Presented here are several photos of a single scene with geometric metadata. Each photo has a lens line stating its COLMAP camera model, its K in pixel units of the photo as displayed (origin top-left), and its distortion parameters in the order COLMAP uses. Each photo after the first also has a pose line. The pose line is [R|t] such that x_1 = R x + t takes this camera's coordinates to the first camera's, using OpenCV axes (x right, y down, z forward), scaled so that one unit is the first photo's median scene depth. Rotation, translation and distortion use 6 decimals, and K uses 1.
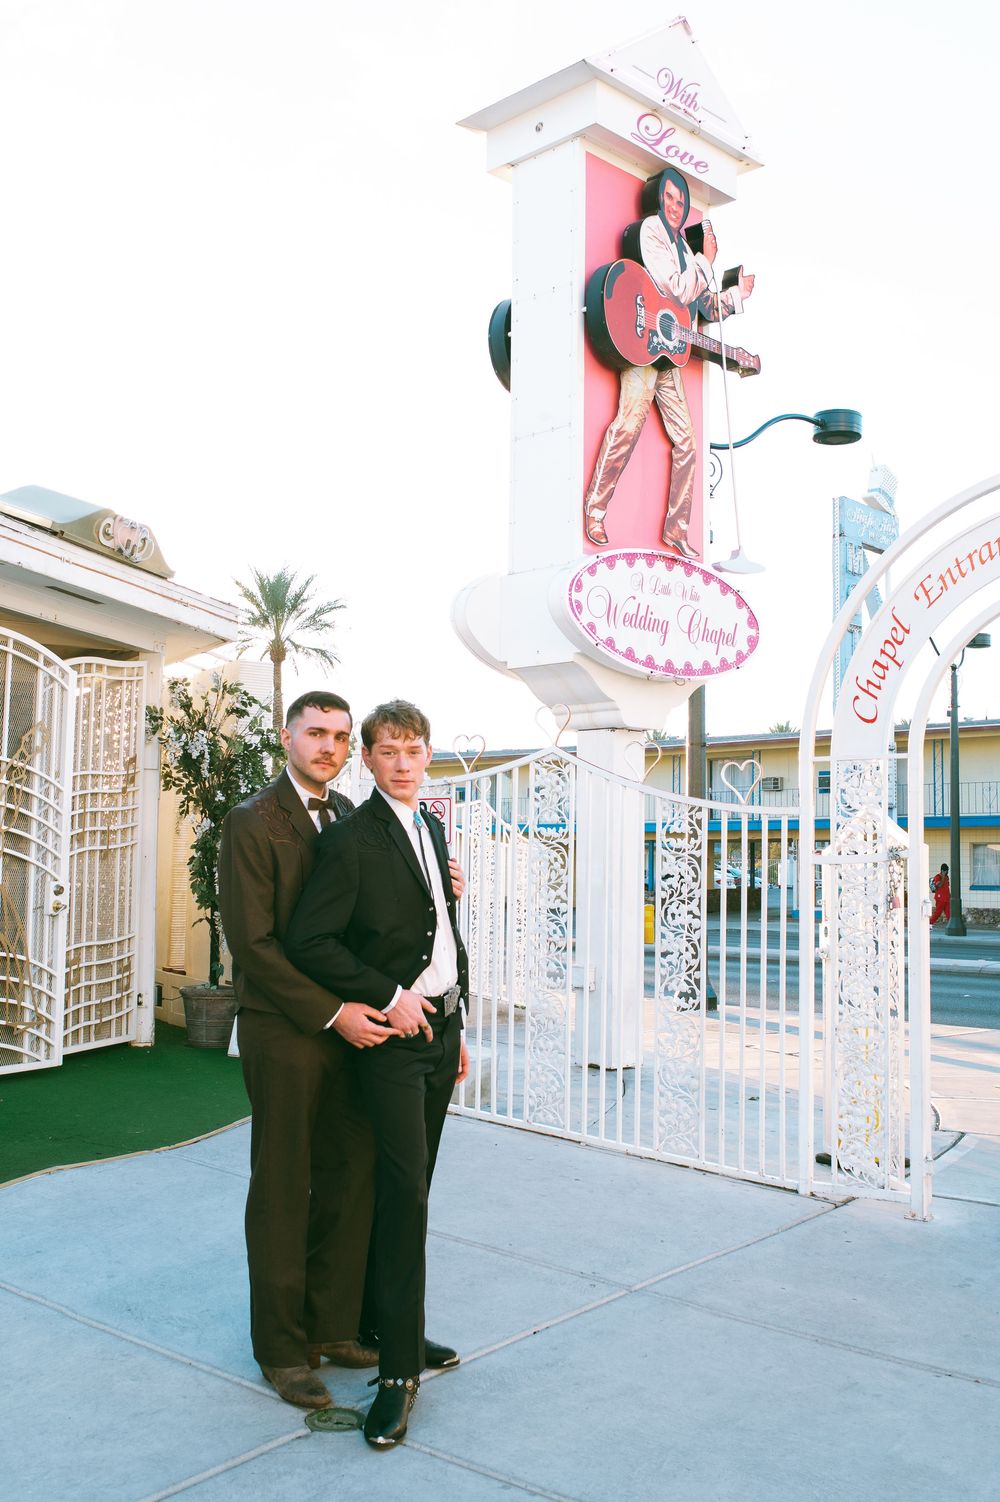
lens RADIAL K [[1455.9, 0, 499.8], [0, 1455.9, 733.8], [0, 0, 1]] dist [-0.063656, 0.091744]
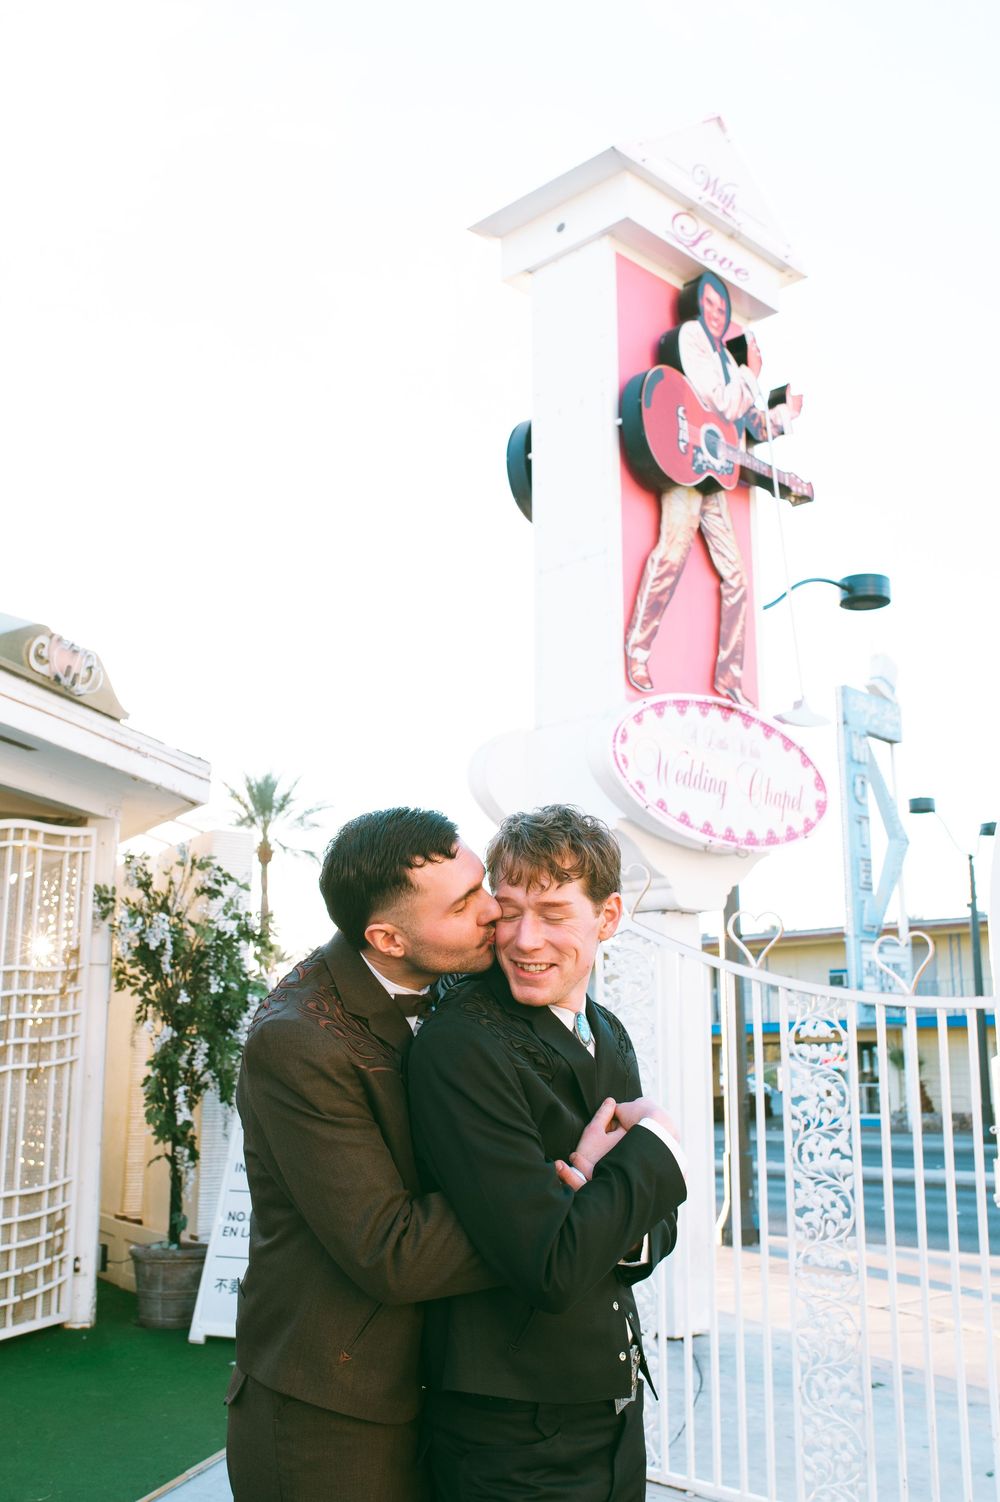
lens RADIAL K [[1455.9, 0, 499.8], [0, 1455.9, 733.8], [0, 0, 1]] dist [-0.063656, 0.091744]
pose [[0.999891, -0.011870, 0.008802, -0.022372], [0.012978, 0.990207, -0.139001, 0.010818], [-0.007066, 0.139100, 0.990253, 0.168031]]
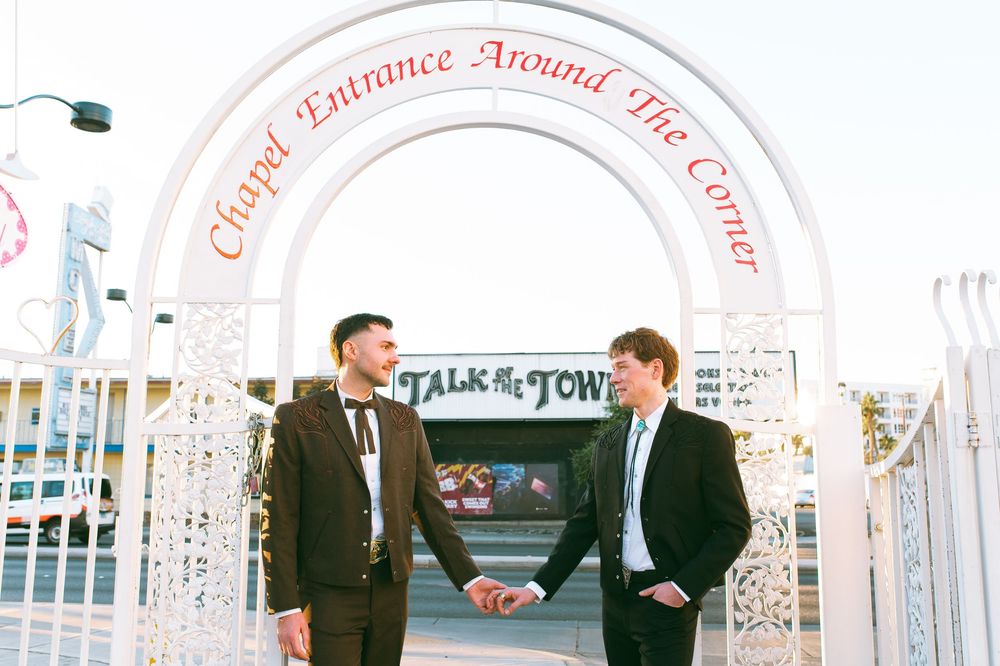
lens RADIAL K [[969.3, 0, 500.0], [0, 969.3, 333.0], [0, 0, 1]] dist [-0.063656, 0.091744]
pose [[0.779743, 0.089249, 0.619706, 0.025844], [-0.049674, 0.995486, -0.080865, 0.039424], [-0.624126, 0.032270, 0.780657, 0.283948]]
